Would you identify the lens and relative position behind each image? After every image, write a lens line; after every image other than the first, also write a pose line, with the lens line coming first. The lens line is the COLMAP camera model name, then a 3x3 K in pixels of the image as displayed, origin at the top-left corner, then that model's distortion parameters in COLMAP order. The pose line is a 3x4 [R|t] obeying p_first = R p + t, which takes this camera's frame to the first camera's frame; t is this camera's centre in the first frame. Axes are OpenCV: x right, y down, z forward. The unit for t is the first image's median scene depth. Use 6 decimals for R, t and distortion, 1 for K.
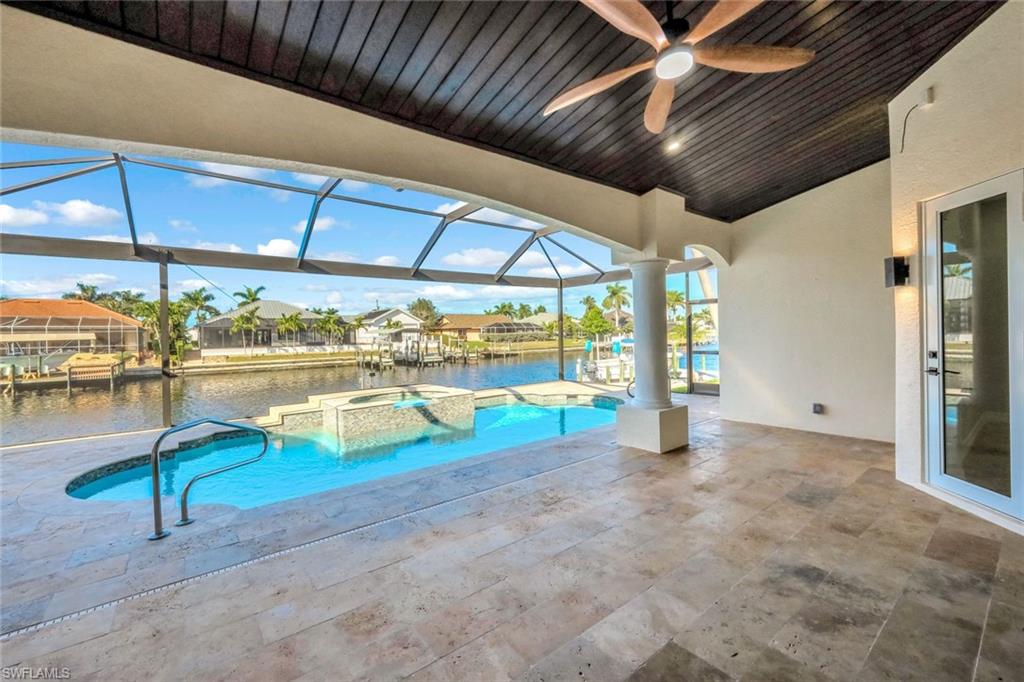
lens RADIAL K [[420.1, 0, 512.0], [0, 420.1, 341.0], [0, 0, 1]] dist [0.000362, 0.000081]
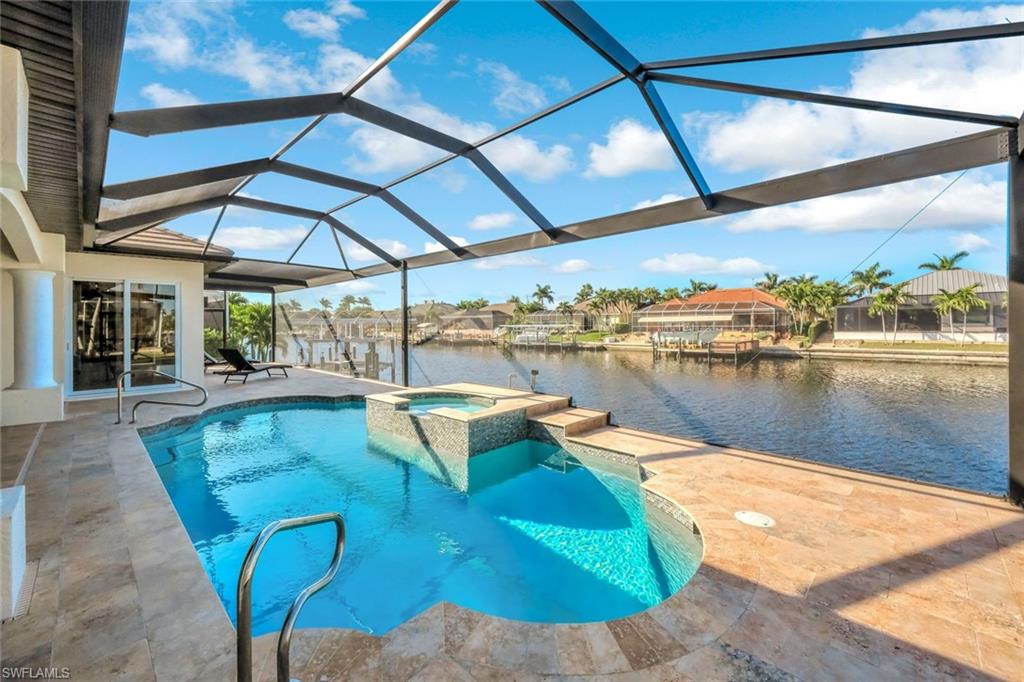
lens RADIAL K [[420.8, 0, 507.7], [0, 420.8, 316.3], [0, 0, 1]] dist [-0.000090, 0.000347]
pose [[0.128544, -0.000770, -0.991703, 0.082122], [-0.011475, 0.999932, -0.002264, -0.003948], [0.991637, 0.011671, 0.128527, 0.156129]]
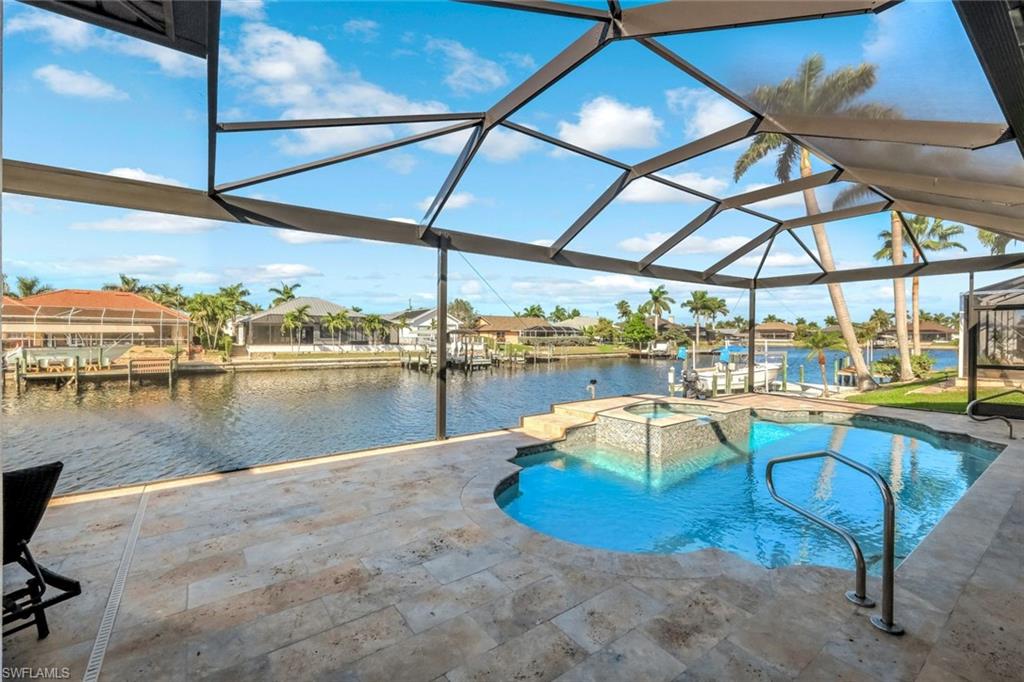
lens RADIAL K [[431.0, 0, 512.0], [0, 431.0, 341.0], [0, 0, 1]] dist [0.000890, 0.000166]
pose [[0.999050, 0.026722, -0.034427, -0.087667], [-0.027022, 0.999601, -0.008259, 0.001359], [0.034193, 0.009182, 0.999373, 0.016726]]
